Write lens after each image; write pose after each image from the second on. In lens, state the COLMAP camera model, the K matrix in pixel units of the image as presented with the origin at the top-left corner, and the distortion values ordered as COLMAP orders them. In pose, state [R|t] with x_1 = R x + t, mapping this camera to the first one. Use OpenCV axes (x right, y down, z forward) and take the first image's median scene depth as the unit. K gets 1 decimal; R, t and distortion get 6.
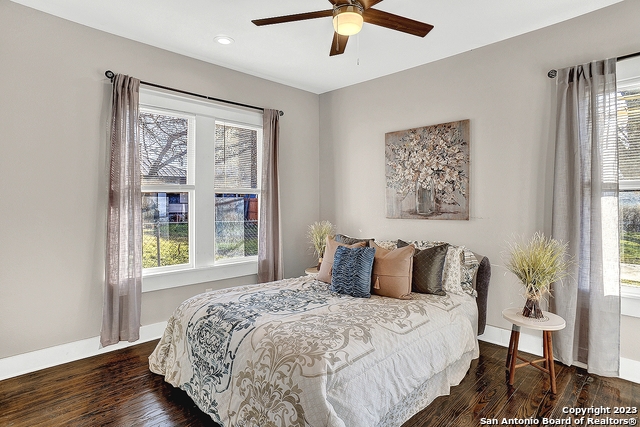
lens RADIAL K [[350.3, 0, 319.1], [0, 350.3, 209.5], [0, 0, 1]] dist [-0.033850, 0.003327]
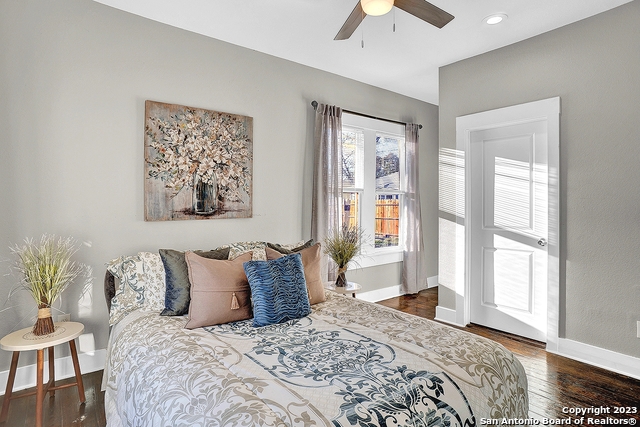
lens RADIAL K [[350.3, 0, 312.6], [0, 350.3, 203.3], [0, 0, 1]] dist [-0.033850, 0.003327]
pose [[0.108984, -0.004861, 0.994032, -0.516728], [0.017382, 0.999844, 0.002984, -0.009295], [-0.993892, 0.016953, 0.109051, 0.665693]]
